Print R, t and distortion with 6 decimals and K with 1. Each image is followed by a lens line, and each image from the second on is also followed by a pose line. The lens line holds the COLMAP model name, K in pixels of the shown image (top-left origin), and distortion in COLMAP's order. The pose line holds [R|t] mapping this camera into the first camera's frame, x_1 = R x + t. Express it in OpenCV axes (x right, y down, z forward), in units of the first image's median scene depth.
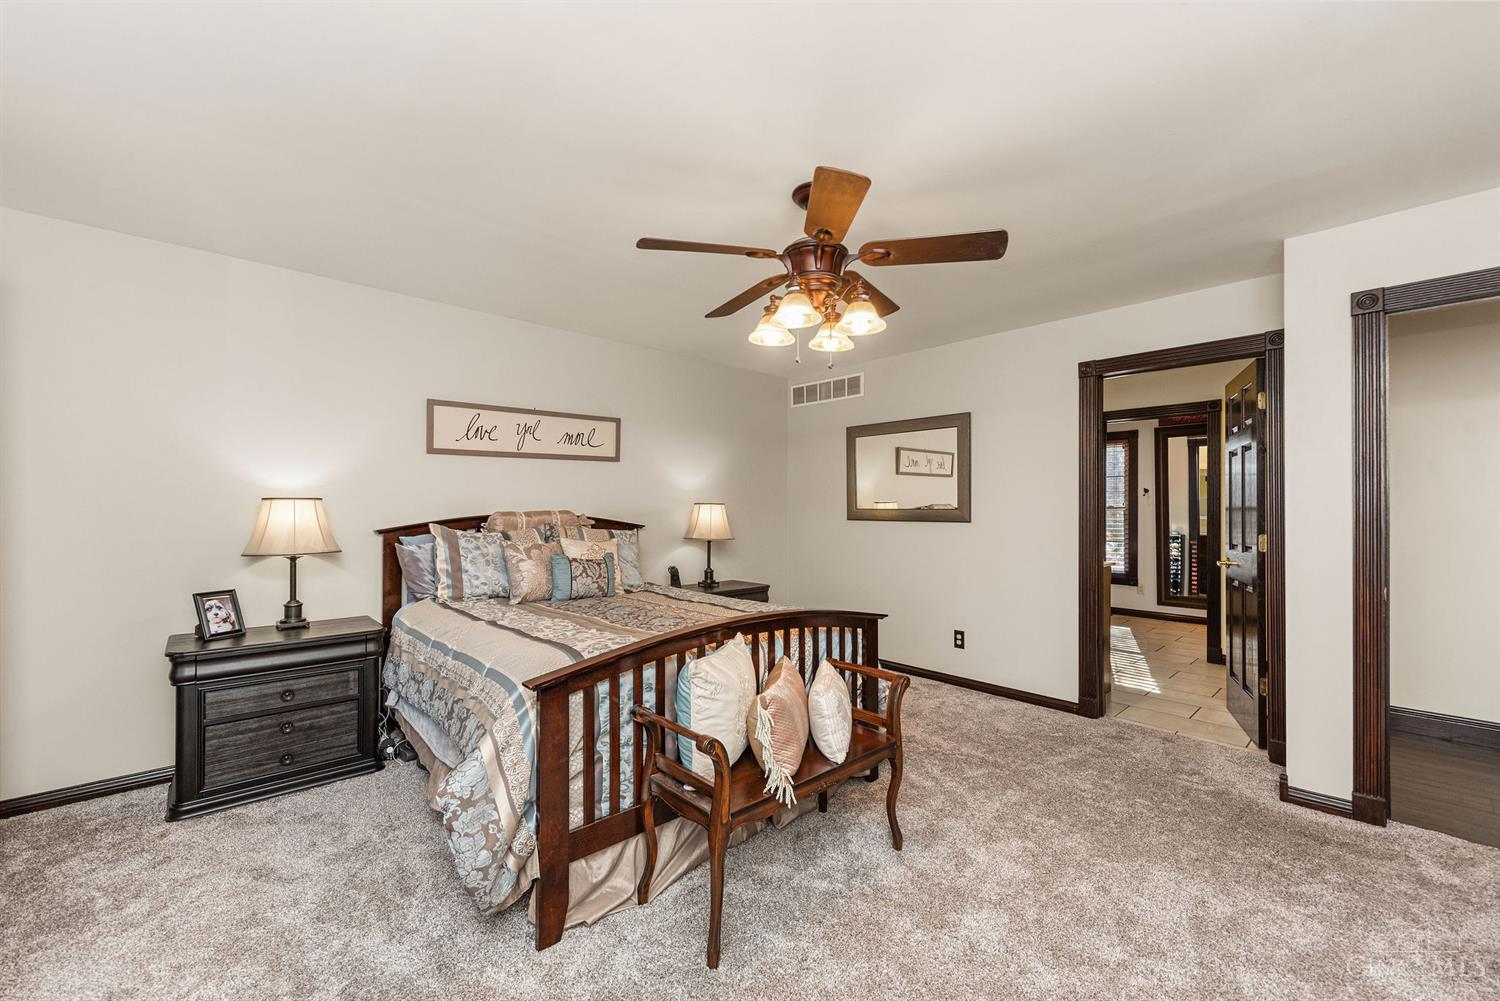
lens RADIAL K [[600.5, 0, 759.2], [0, 600.5, 497.6], [0, 0, 1]] dist [-0.000718, 0.000073]
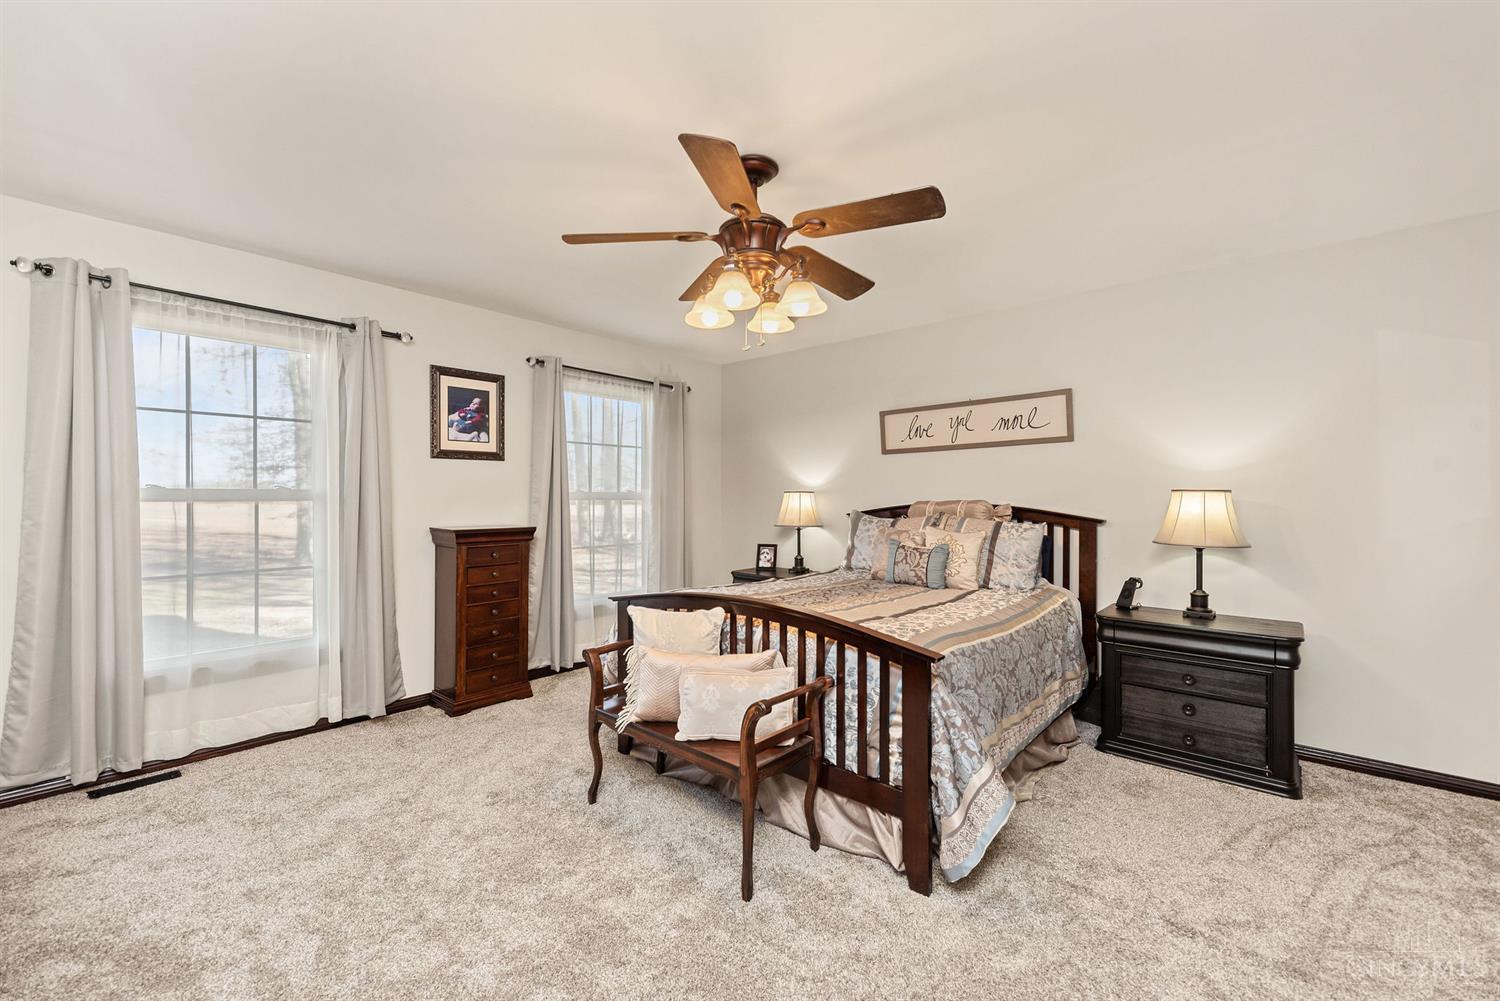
lens RADIAL K [[600.5, 0, 759.5], [0, 600.5, 507.3], [0, 0, 1]] dist [-0.000718, 0.000073]
pose [[0.101601, 0.011620, -0.994757, 0.591991], [0.016158, 0.999781, 0.013329, 0.014174], [0.994694, -0.017427, 0.101391, 0.532436]]
